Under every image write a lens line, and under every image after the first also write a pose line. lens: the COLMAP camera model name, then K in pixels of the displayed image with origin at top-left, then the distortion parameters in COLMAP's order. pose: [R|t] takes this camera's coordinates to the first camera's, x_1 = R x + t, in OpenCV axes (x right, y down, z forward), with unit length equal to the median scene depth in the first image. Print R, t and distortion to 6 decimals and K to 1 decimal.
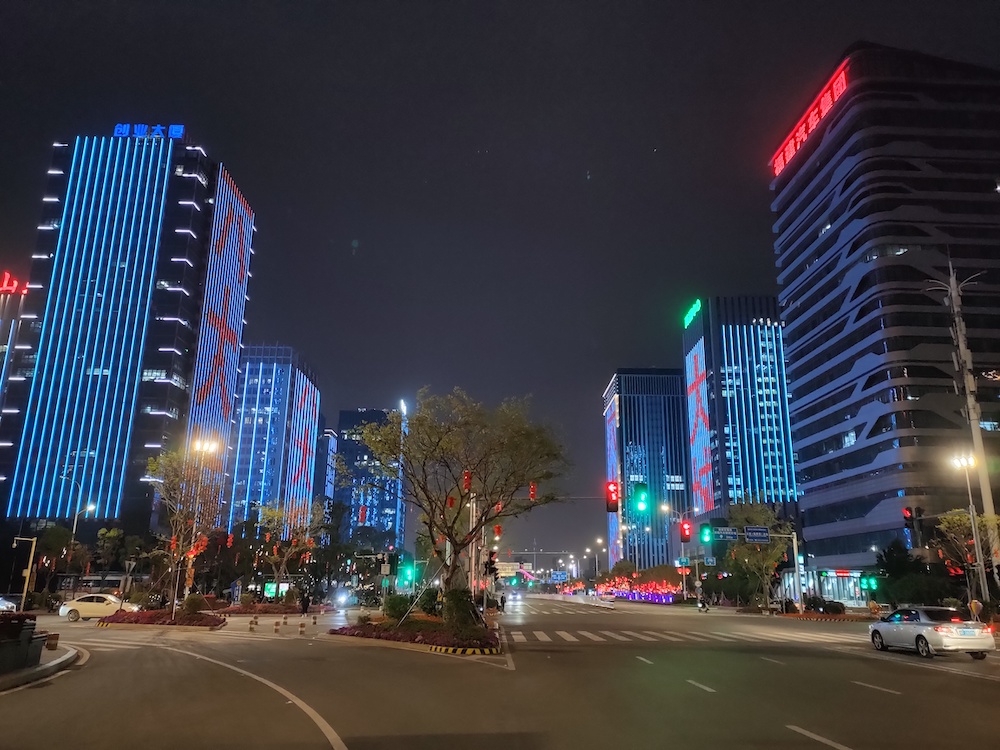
lens RADIAL K [[746.8, 0, 500.0], [0, 746.8, 375.0], [0, 0, 1]] dist [0.000613, -0.009575]
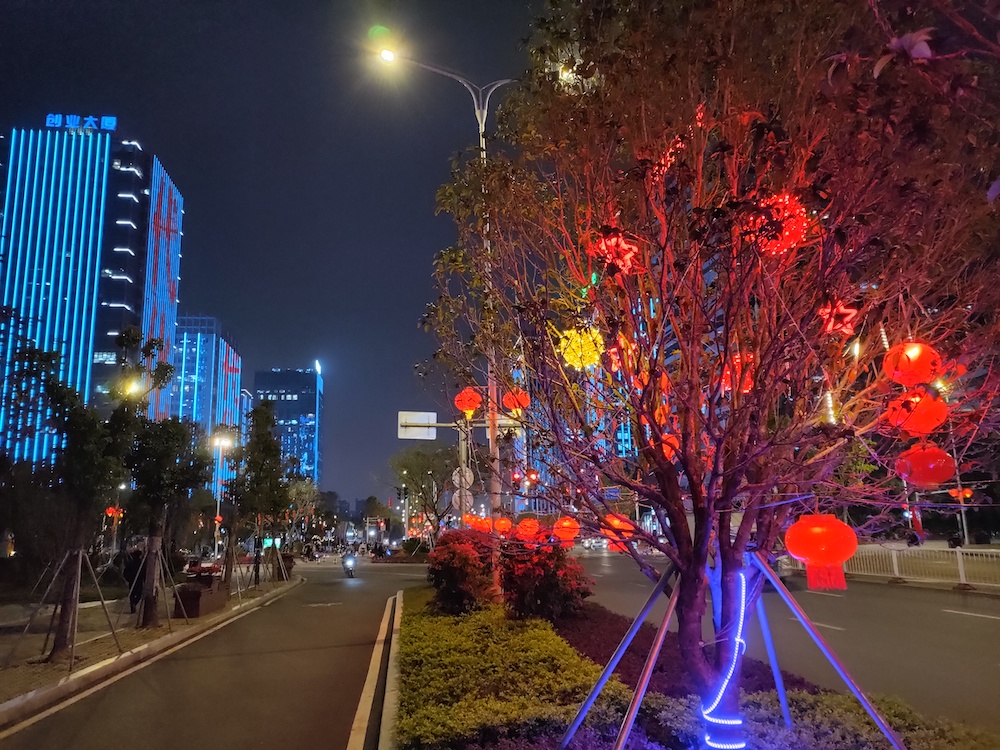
lens RADIAL K [[746.8, 0, 500.0], [0, 746.8, 375.0], [0, 0, 1]] dist [0.000613, -0.009575]
pose [[0.992390, -0.013036, 0.122440, -0.018399], [0.004722, 0.997677, 0.067952, -0.042183], [-0.123041, -0.066857, 0.990147, -0.149339]]
